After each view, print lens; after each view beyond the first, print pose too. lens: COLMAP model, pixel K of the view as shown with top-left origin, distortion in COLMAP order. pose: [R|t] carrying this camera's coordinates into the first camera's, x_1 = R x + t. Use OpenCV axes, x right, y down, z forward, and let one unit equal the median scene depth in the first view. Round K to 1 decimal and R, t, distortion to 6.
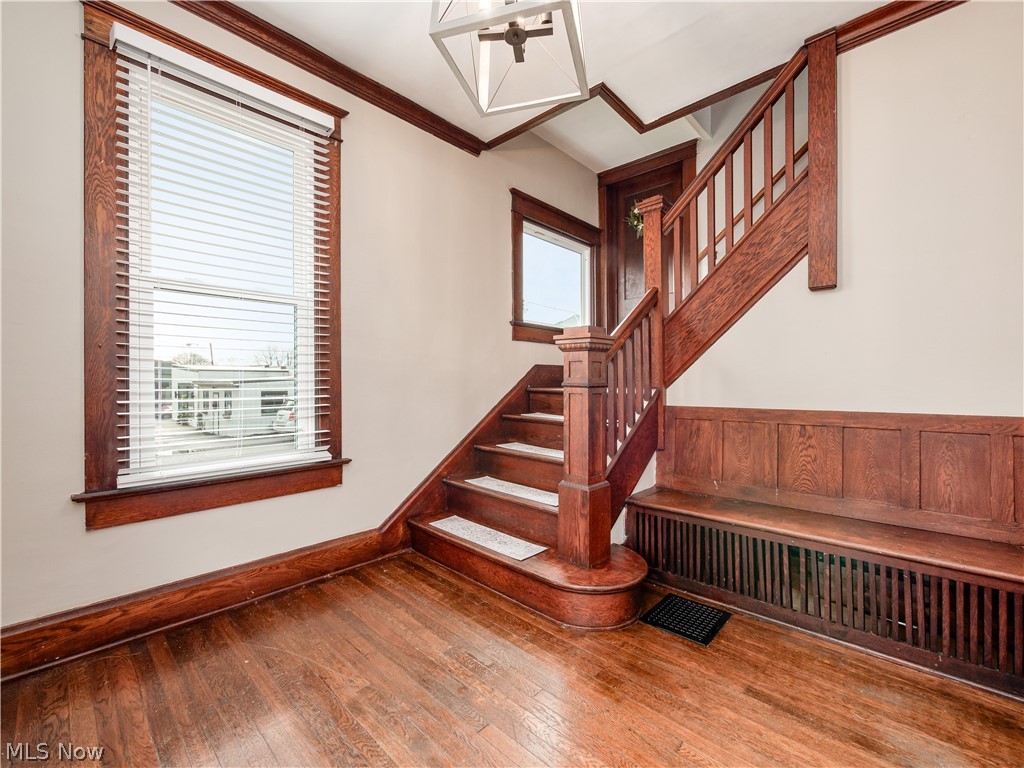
lens RADIAL K [[440.8, 0, 518.0], [0, 440.8, 380.0], [0, 0, 1]] dist [-0.003729, -0.000311]
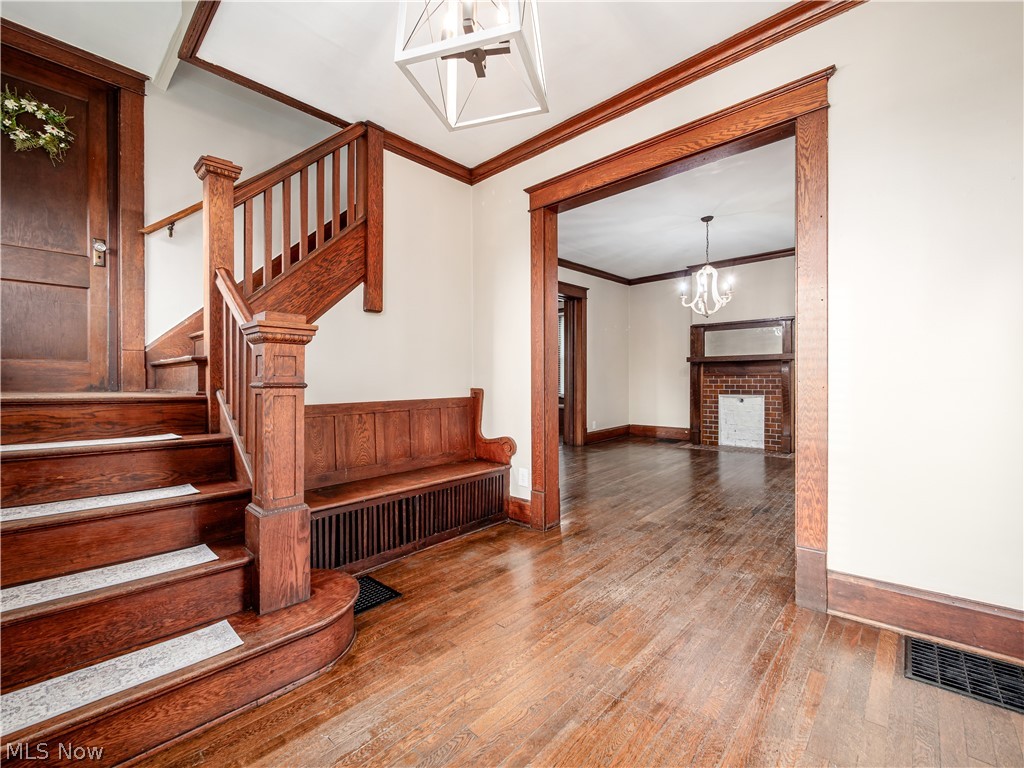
lens RADIAL K [[440.8, 0, 518.0], [0, 440.8, 380.0], [0, 0, 1]] dist [-0.003729, -0.000311]
pose [[-0.019241, -0.001376, 0.999814, -0.681495], [0.002416, 0.999996, 0.001422, 0.001810], [-0.999812, 0.002443, -0.019237, 0.588462]]
